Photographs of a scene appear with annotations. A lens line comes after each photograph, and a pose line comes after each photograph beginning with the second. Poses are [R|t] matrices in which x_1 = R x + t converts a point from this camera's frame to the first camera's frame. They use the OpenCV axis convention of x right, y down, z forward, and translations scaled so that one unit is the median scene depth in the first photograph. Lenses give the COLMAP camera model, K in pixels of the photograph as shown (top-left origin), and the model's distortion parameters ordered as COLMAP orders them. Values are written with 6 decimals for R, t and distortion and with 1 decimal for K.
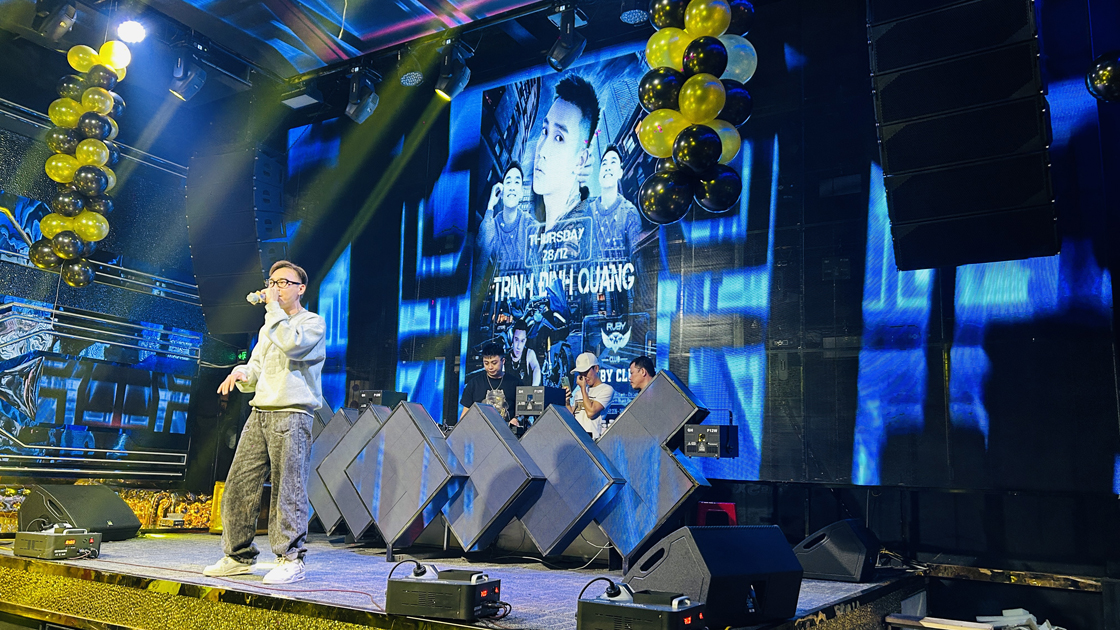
lens RADIAL K [[828.9, 0, 571.1], [0, 828.9, 330.8], [0, 0, 1]] dist [0.047442, -0.048154]
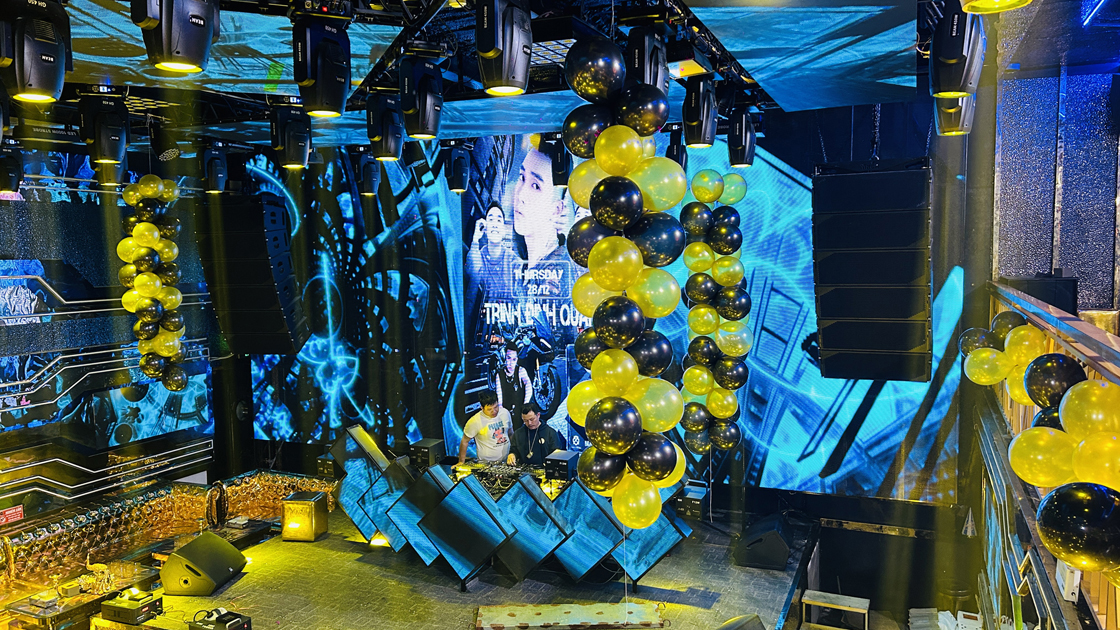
lens RADIAL K [[828.9, 0, 556.7], [0, 828.9, 316.7], [0, 0, 1]] dist [0.047442, -0.048154]
pose [[0.990608, -0.063518, 0.121082, -0.143305], [0.031026, 0.966871, 0.253374, -0.363607], [-0.133165, -0.247238, 0.959761, -0.168346]]
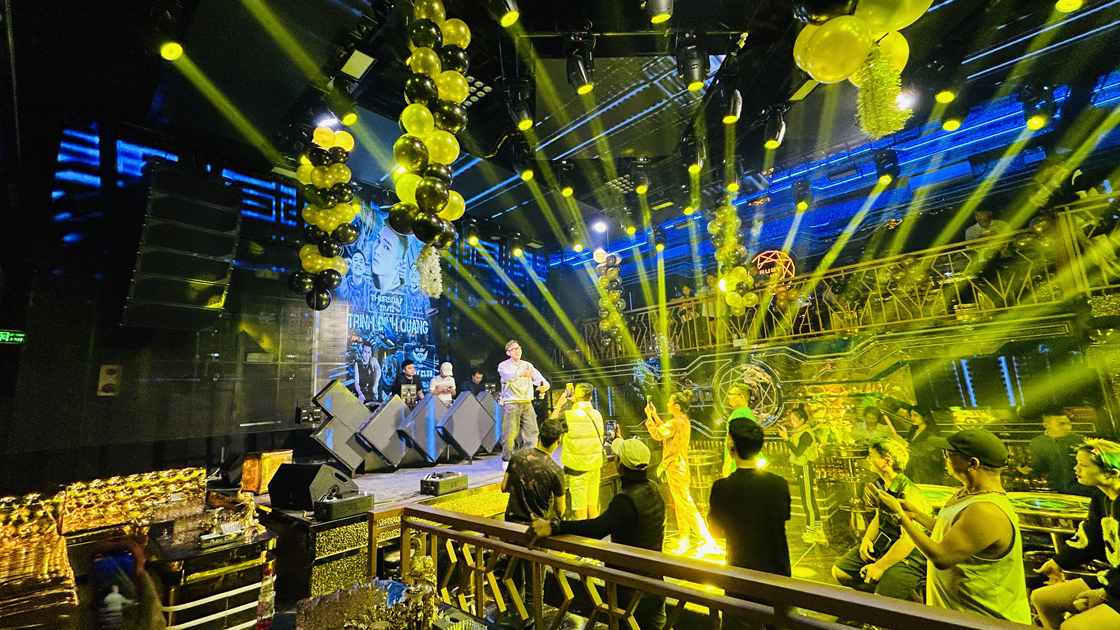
lens RADIAL K [[456.8, 0, 556.5], [0, 456.8, 313.4], [0, 0, 1]] dist [0.004208, -0.002465]
pose [[0.182828, 0.129247, 0.974612, -0.999477], [-0.105630, 0.988165, -0.111229, -0.004489], [-0.977454, -0.082612, 0.194316, 0.413555]]
